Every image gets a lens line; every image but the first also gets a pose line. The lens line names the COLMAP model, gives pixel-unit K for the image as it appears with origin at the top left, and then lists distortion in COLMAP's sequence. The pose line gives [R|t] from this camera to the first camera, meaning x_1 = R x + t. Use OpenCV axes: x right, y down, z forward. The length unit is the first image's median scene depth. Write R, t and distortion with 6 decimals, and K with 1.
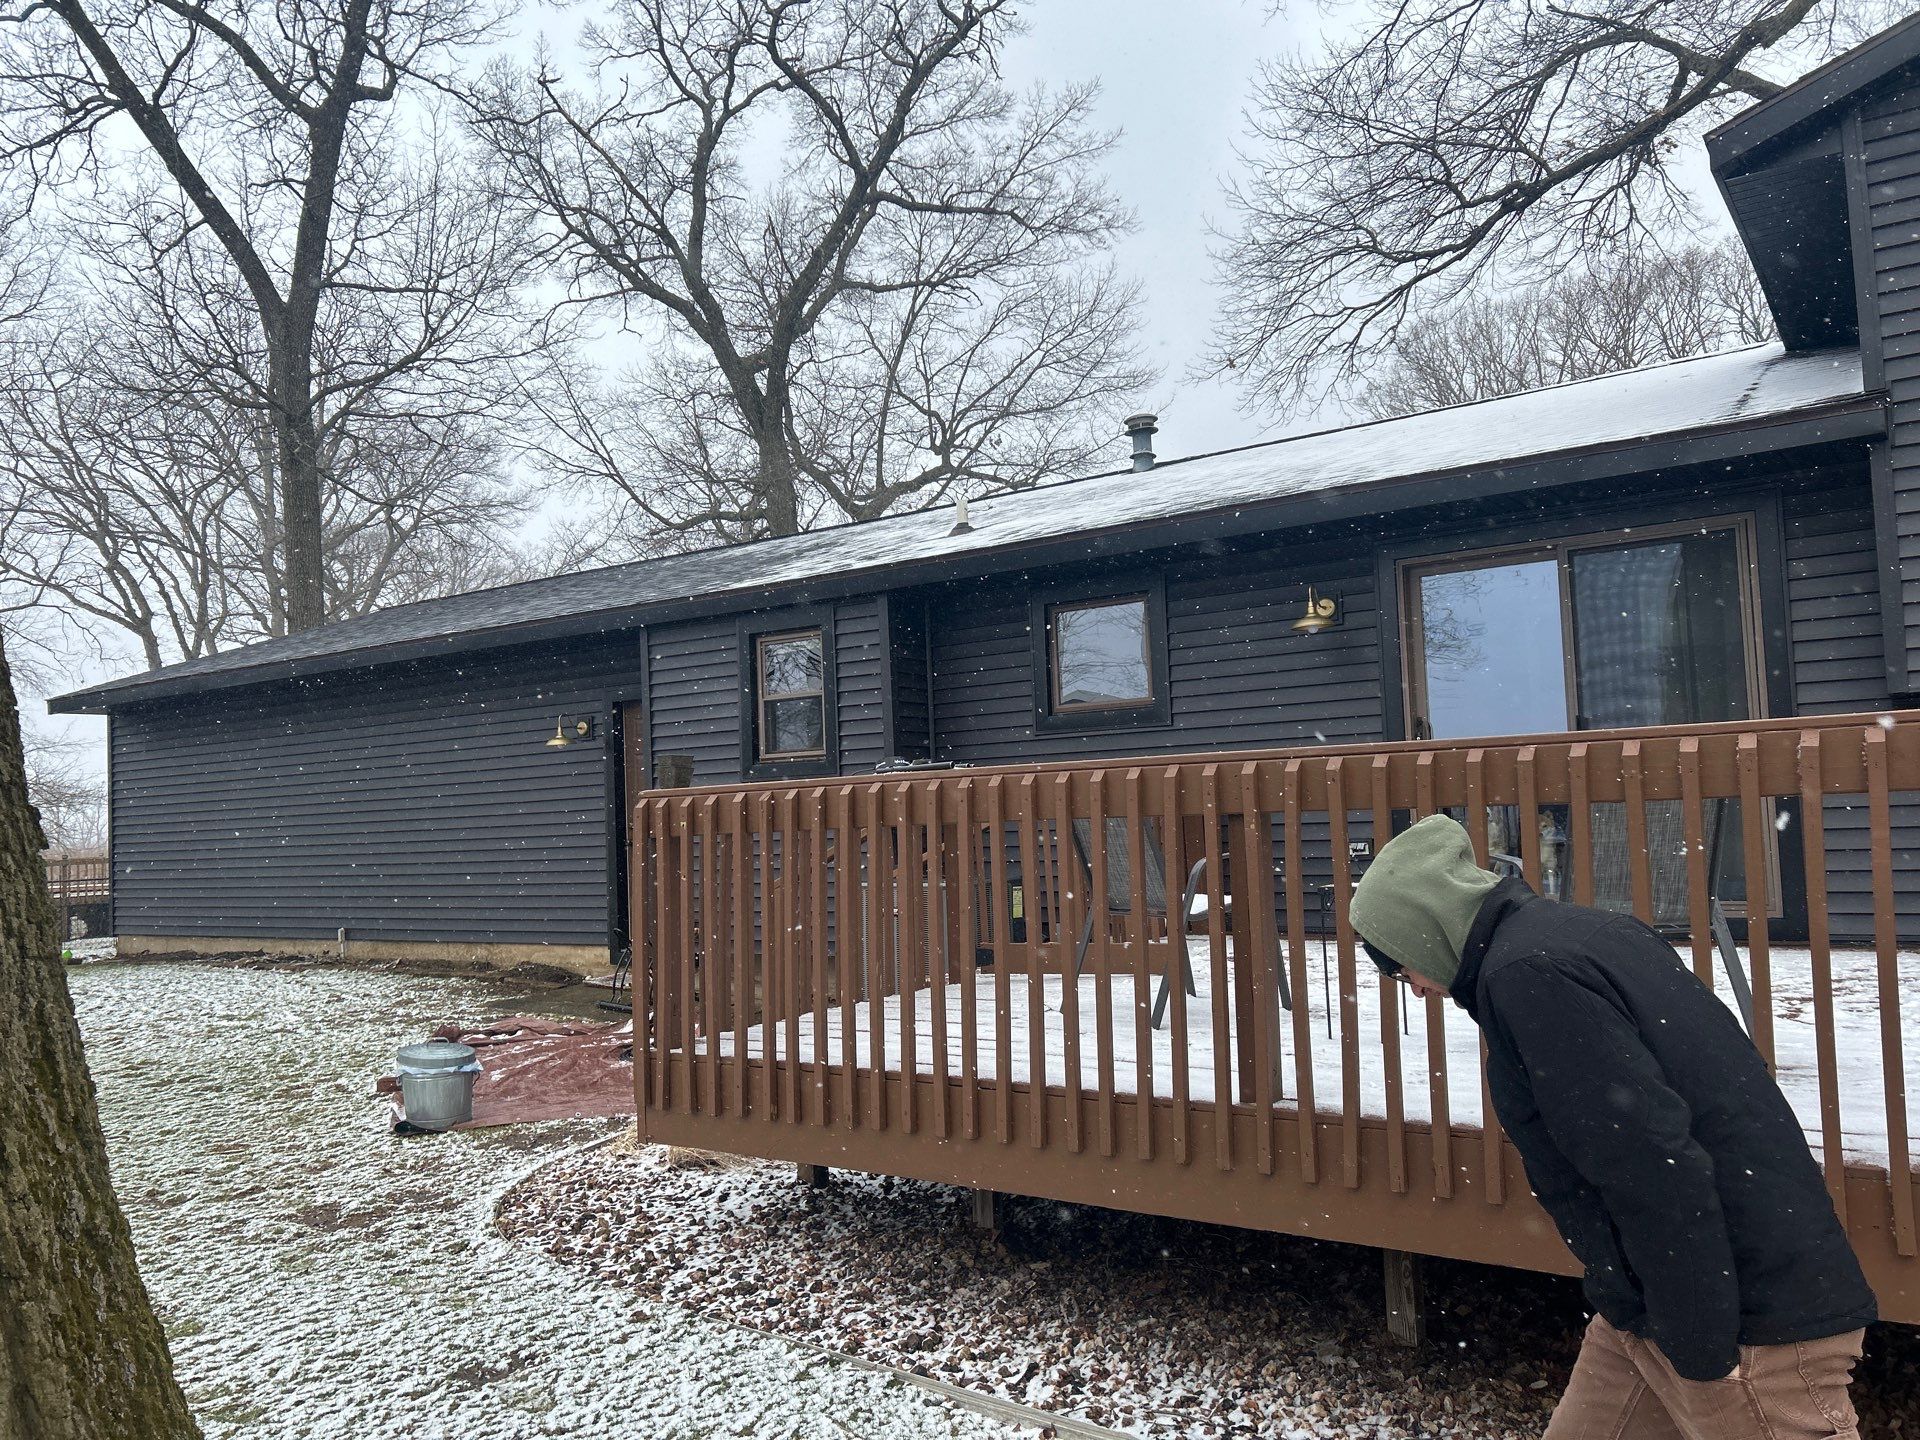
lens RADIAL K [[1337.0, 0, 905.7], [0, 1337.0, 731.5], [0, 0, 1]] dist [0.103216, -0.100249]
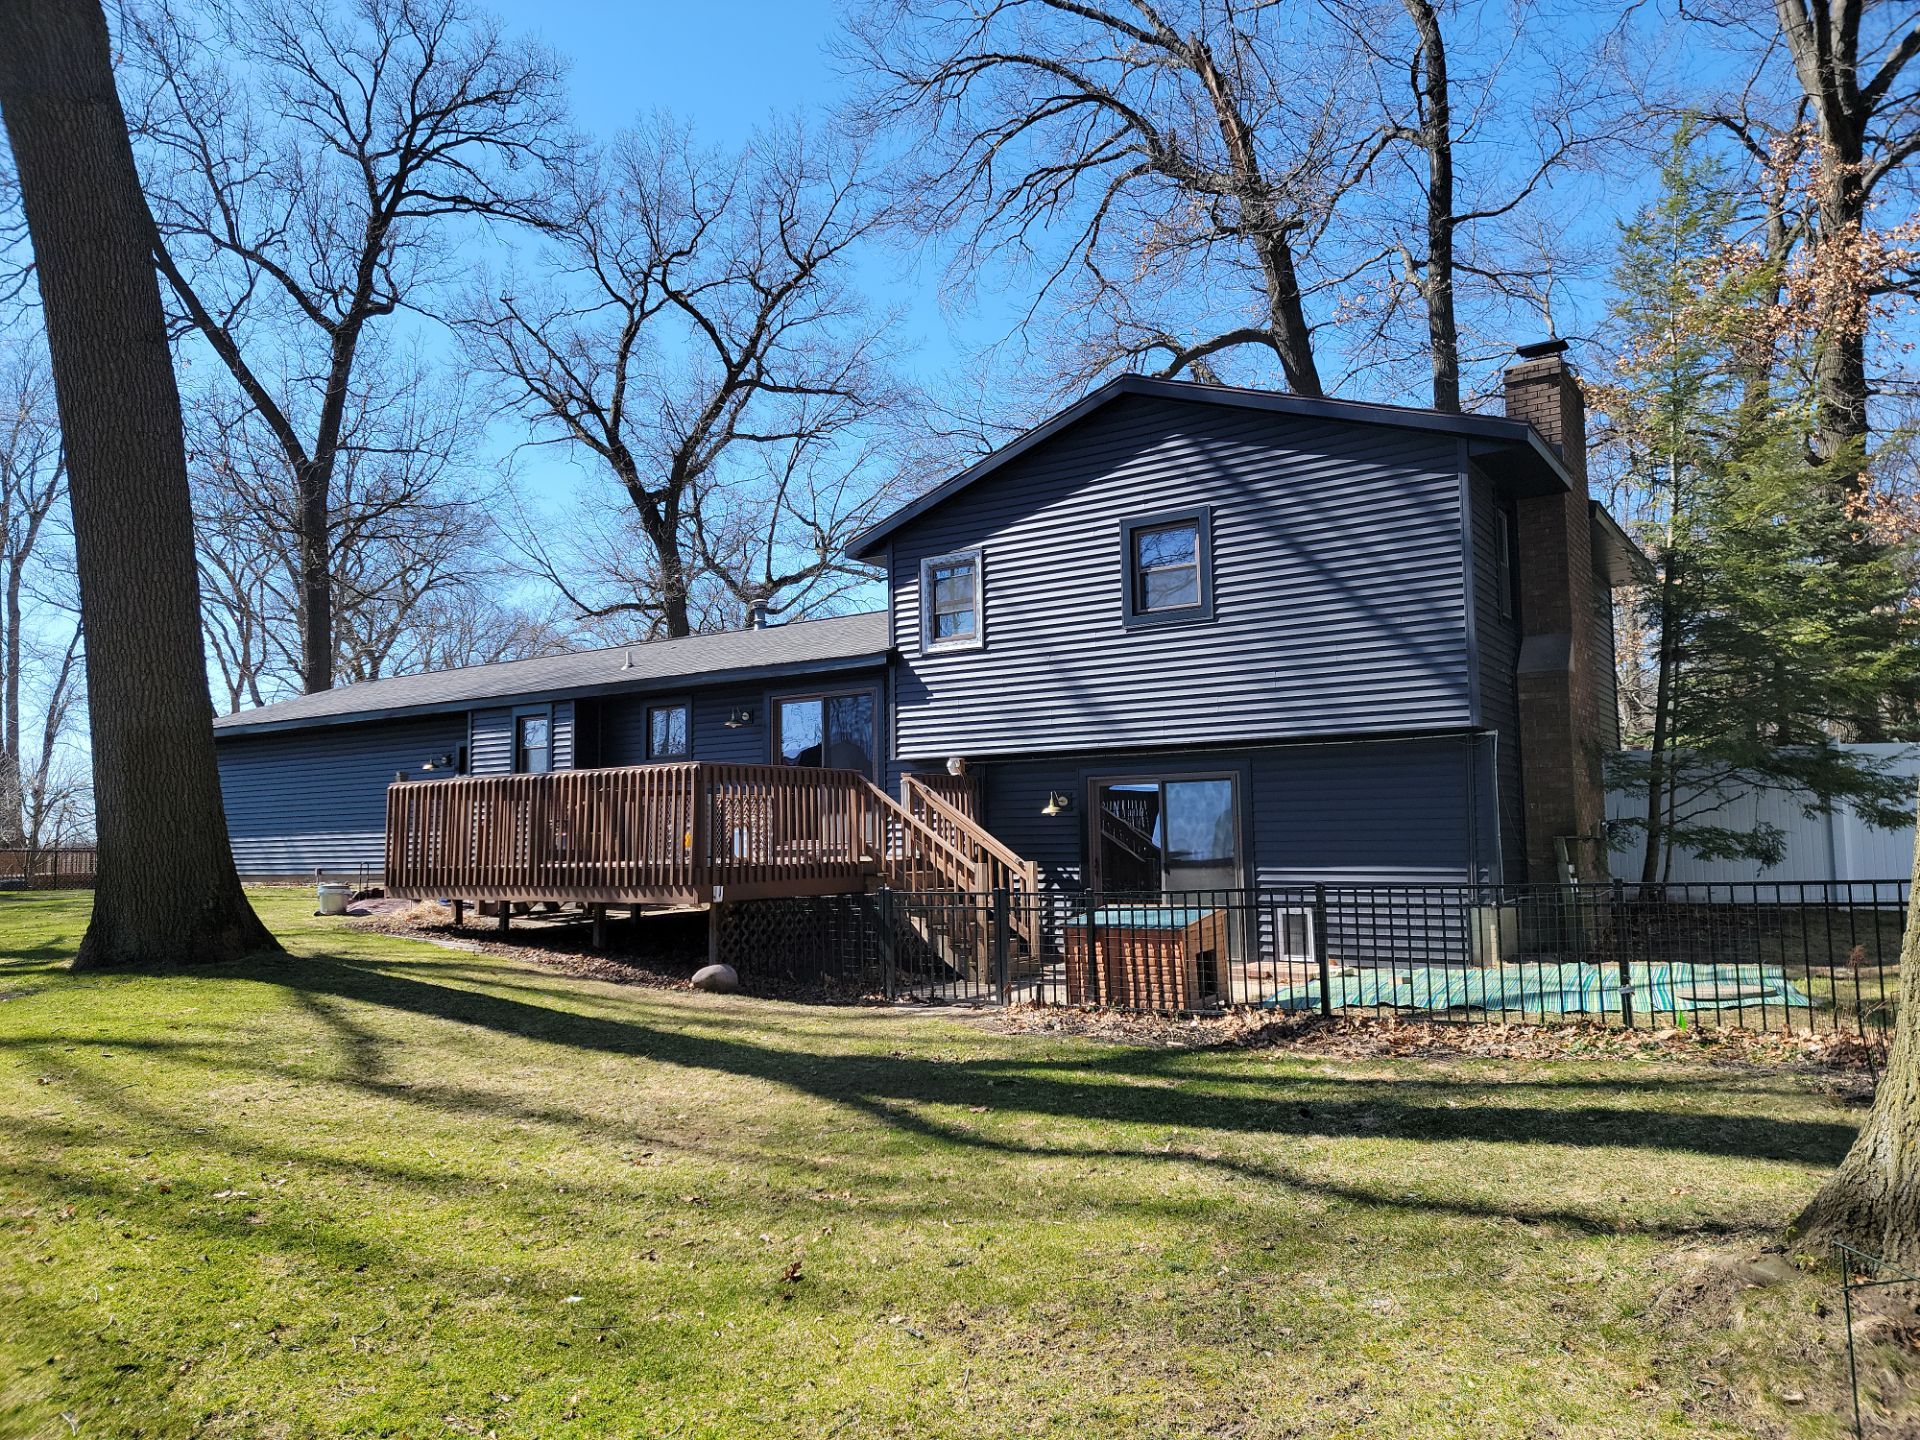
lens RADIAL K [[1284.9, 0, 937.8], [0, 1284.9, 764.4], [0, 0, 1]] dist [0.099037, -0.095141]
pose [[0.999663, 0.022728, 0.012519, 0.163233], [-0.022672, 0.999733, -0.004565, -0.000922], [-0.012619, 0.004280, 0.999911, -0.324404]]
